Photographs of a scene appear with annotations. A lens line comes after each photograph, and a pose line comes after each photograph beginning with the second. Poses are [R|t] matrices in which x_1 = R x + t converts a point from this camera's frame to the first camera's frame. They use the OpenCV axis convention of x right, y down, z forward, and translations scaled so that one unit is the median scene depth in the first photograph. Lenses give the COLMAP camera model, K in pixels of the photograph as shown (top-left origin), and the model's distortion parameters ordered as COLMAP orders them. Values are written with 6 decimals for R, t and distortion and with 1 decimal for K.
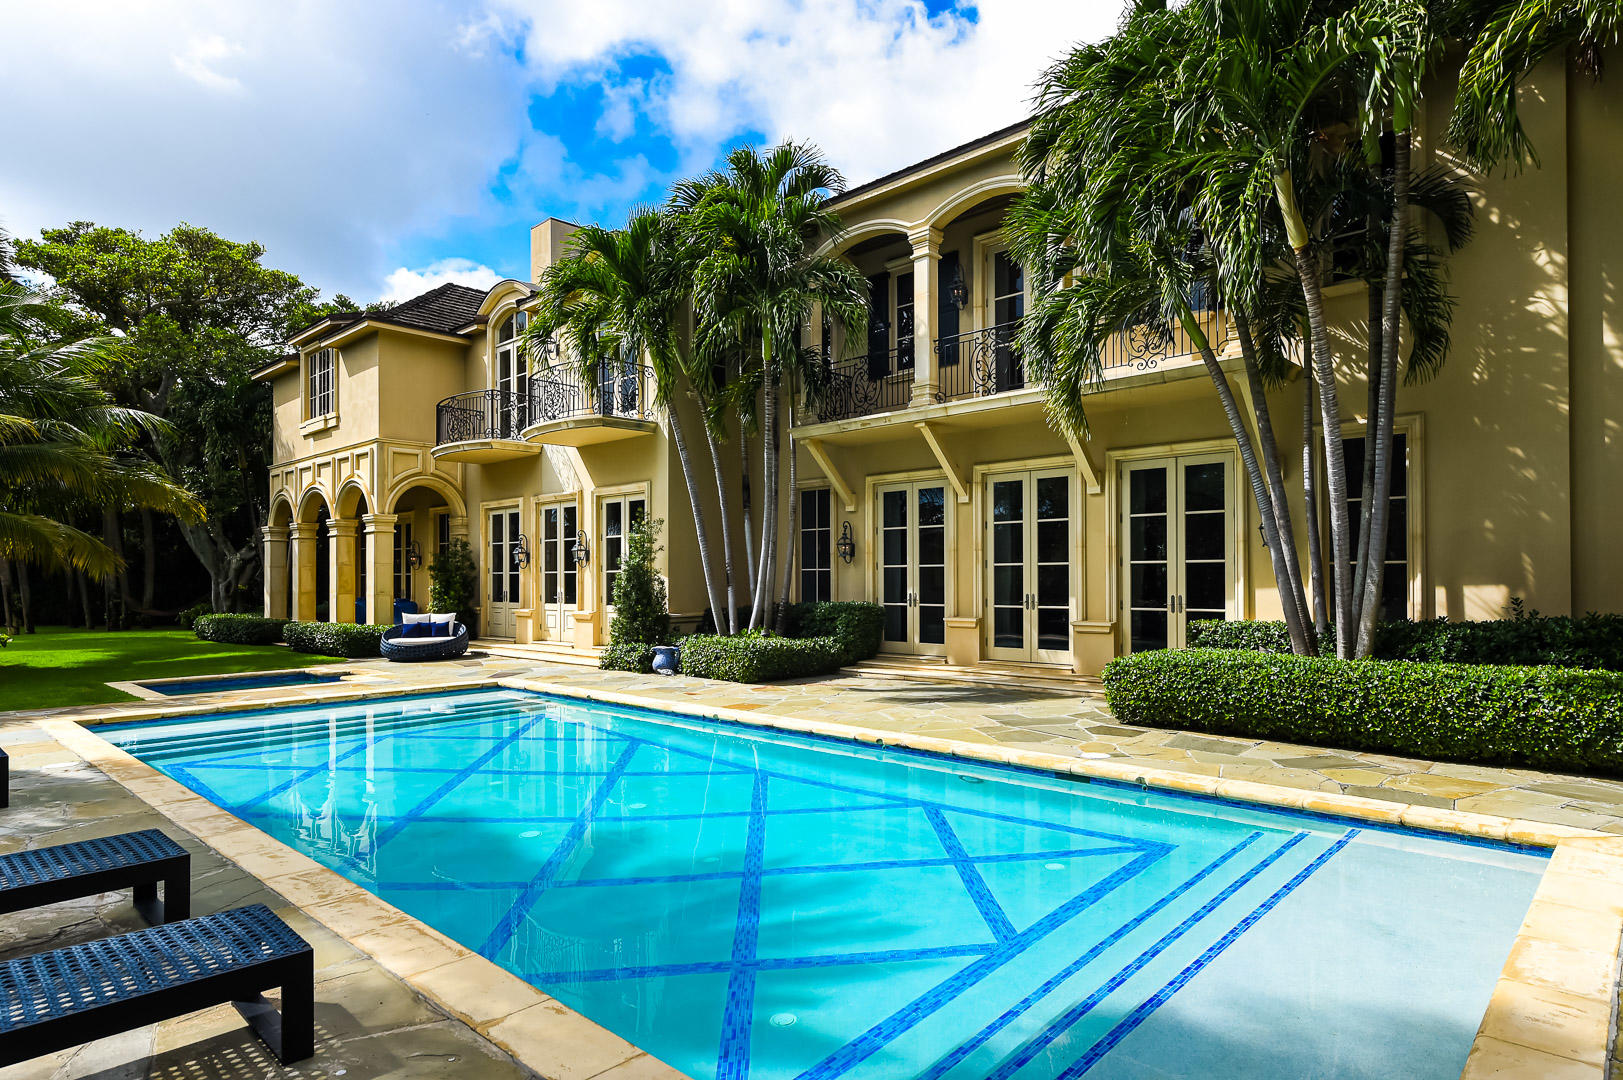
lens RADIAL K [[918.3, 0, 819.7], [0, 918.3, 570.3], [0, 0, 1]] dist [0.001535, 0.000747]
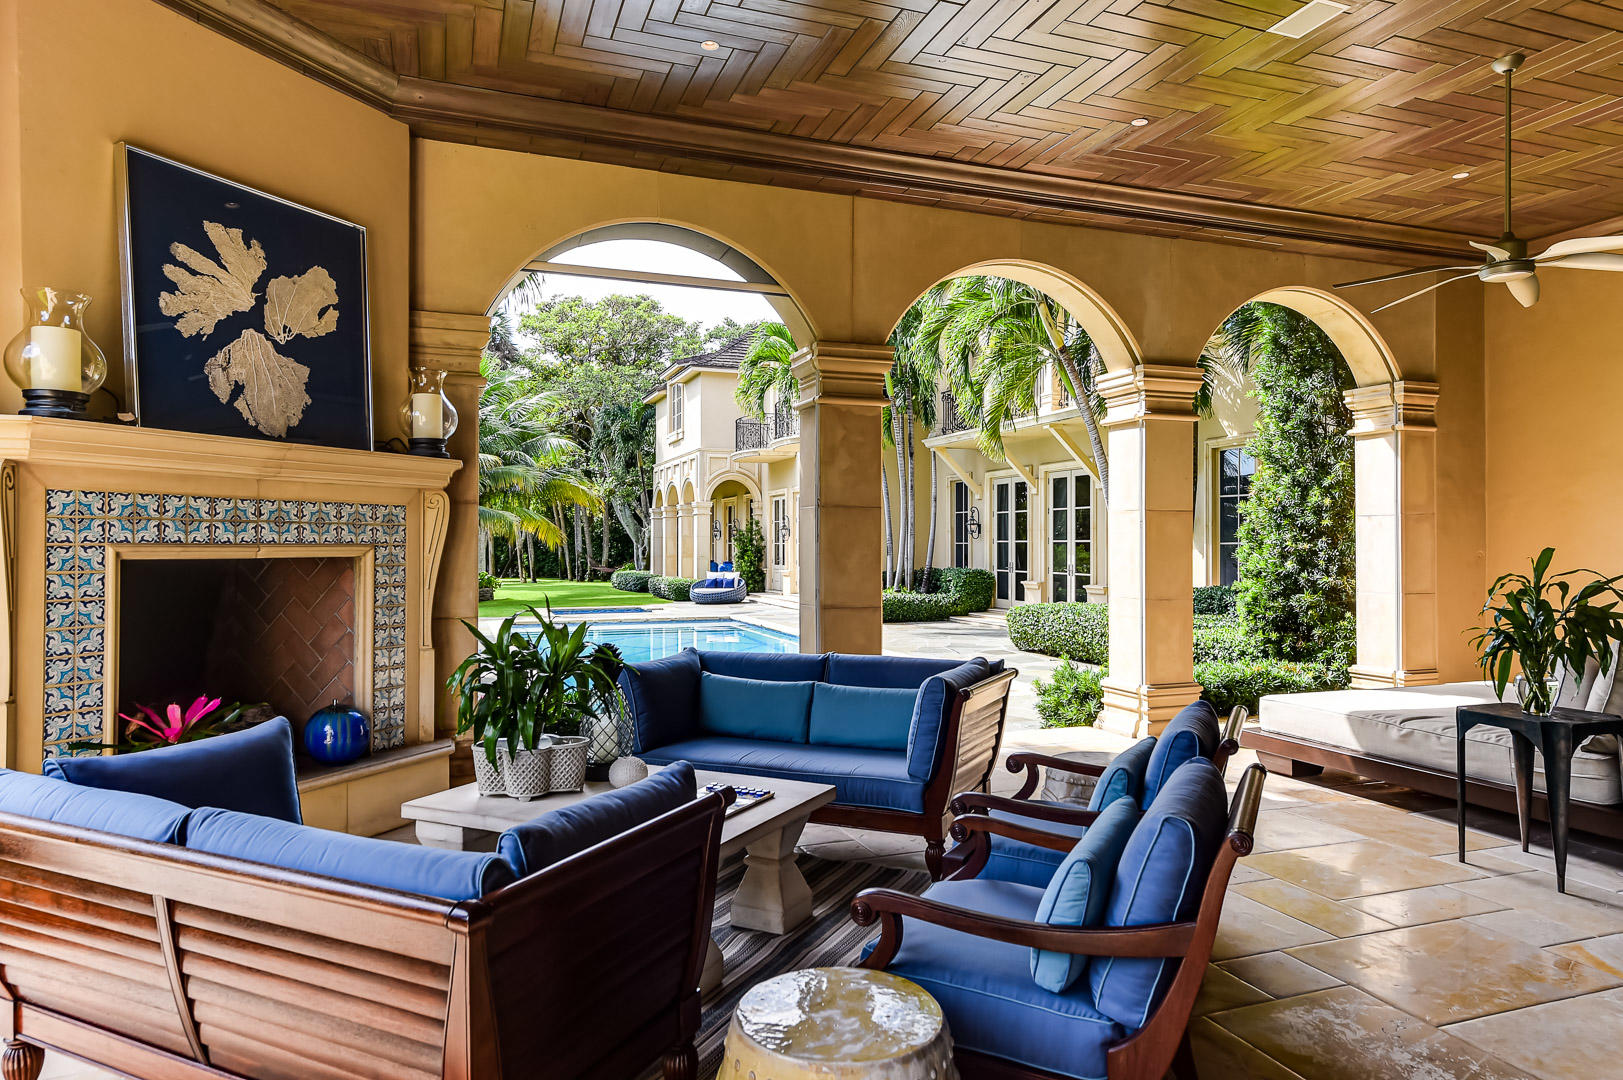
lens RADIAL K [[988.6, 0, 820.8], [0, 988.6, 545.8], [0, 0, 1]] dist [0.007054, -0.000100]
pose [[0.896864, 0.007353, -0.442245, 0.391286], [-0.002943, 0.999939, 0.010658, -0.010424], [0.442296, -0.008257, 0.896831, -0.310380]]
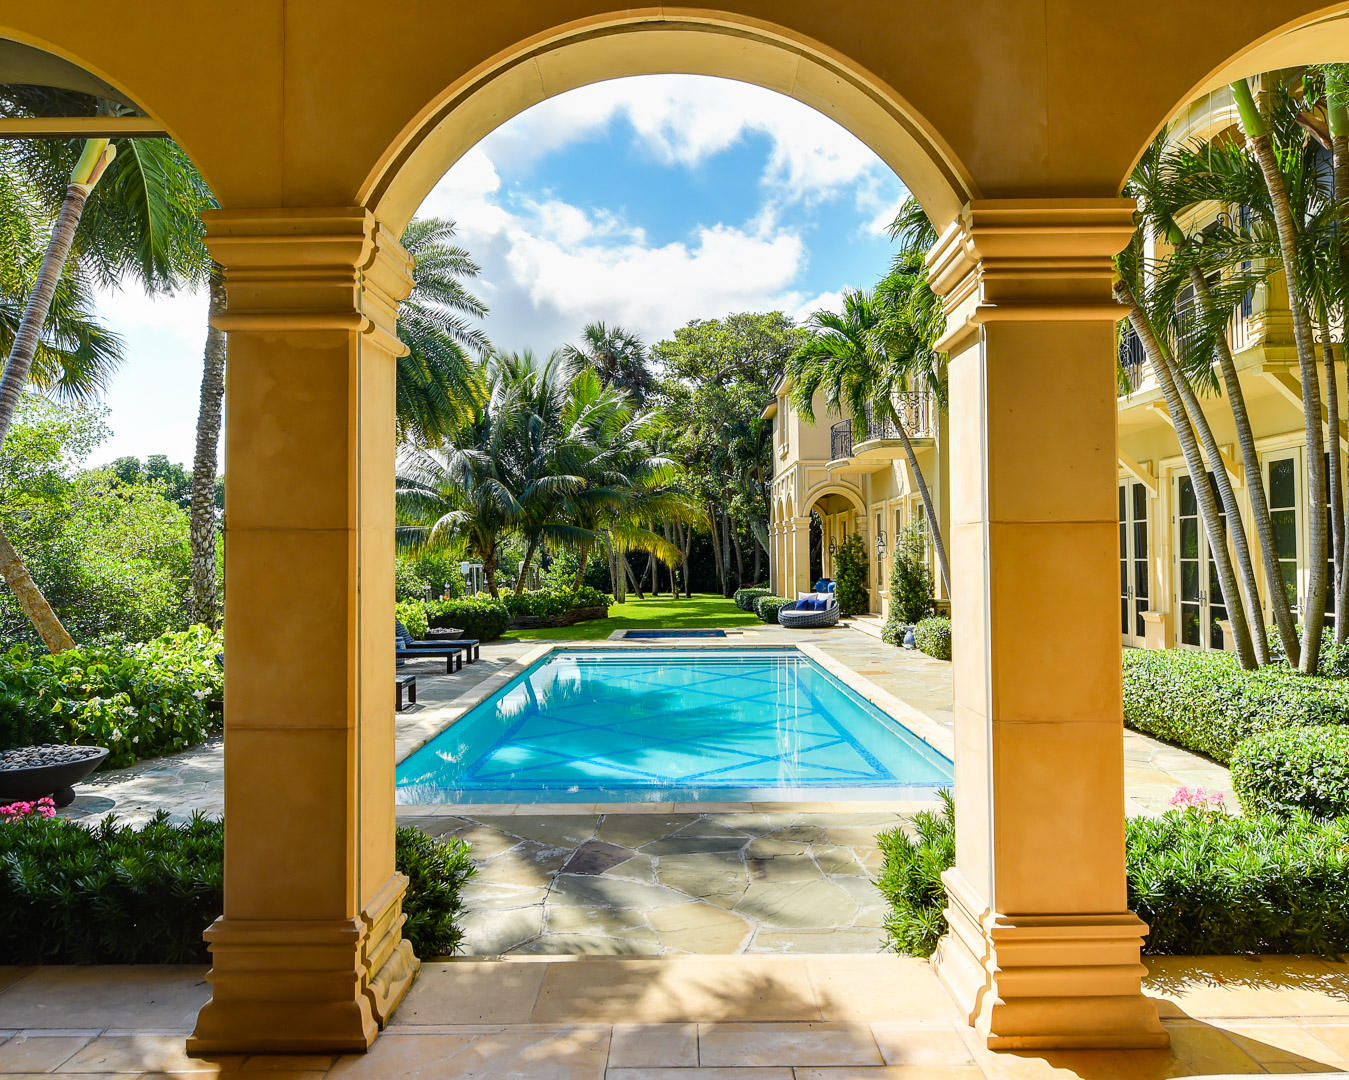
lens RADIAL K [[930.7, 0, 675.3], [0, 930.7, 541.5], [0, 0, 1]] dist [-0.002400, -0.002910]
pose [[0.684360, -0.012314, -0.729041, 0.415385], [0.008115, 0.999924, -0.009272, -0.016076], [0.729099, 0.000429, 0.684408, -0.062161]]
